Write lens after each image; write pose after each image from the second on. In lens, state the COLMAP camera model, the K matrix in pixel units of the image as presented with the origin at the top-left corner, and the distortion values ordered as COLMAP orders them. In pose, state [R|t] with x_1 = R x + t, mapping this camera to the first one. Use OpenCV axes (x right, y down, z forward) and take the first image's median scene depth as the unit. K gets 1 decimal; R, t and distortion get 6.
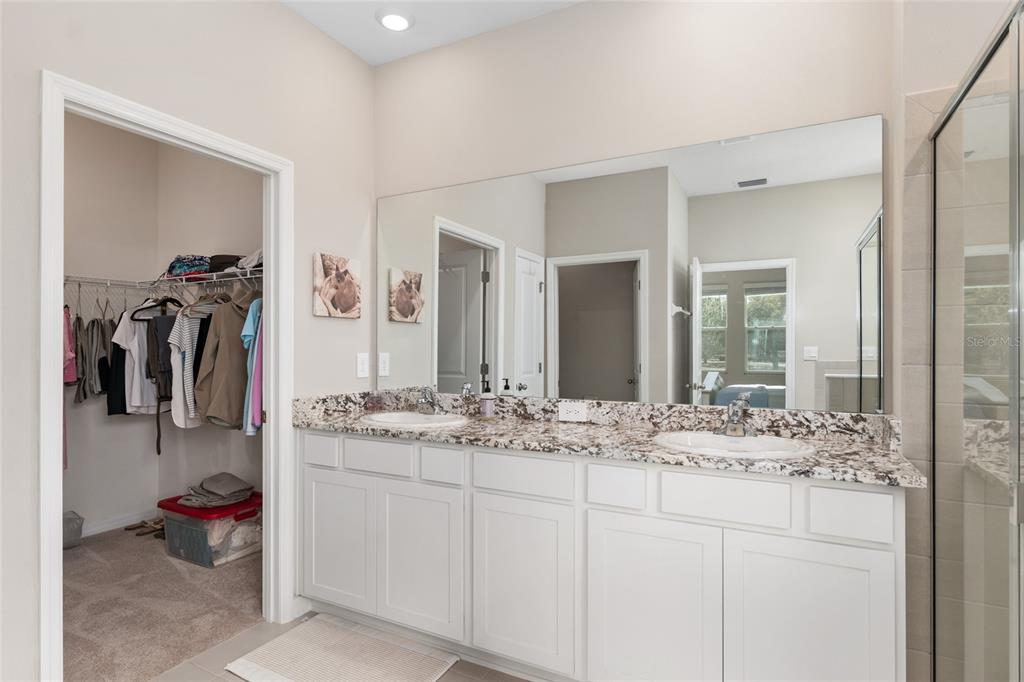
lens RADIAL K [[522.4, 0, 513.1], [0, 522.4, 344.4], [0, 0, 1]] dist [0.000517, -0.000131]
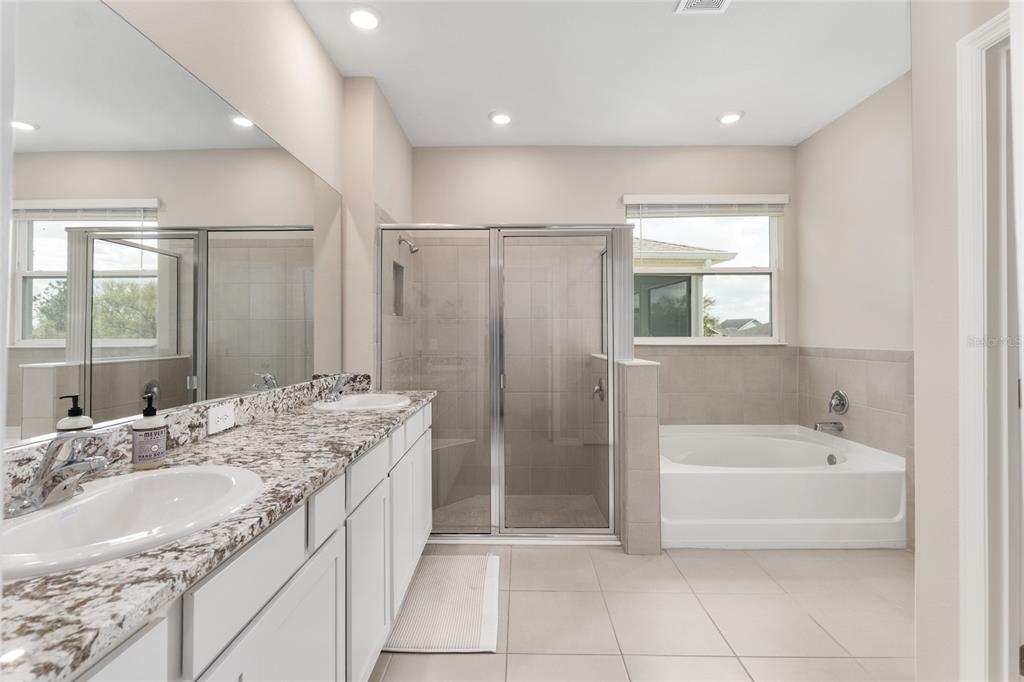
lens RADIAL K [[460.9, 0, 511.7], [0, 460.9, 336.3], [0, 0, 1]] dist [-0.003099, 0.000027]
pose [[-0.456580, 0.000015, 0.889682, -0.676838], [-0.002577, 0.999996, -0.001339, 0.011503], [-0.889678, -0.002904, -0.456578, 0.946760]]
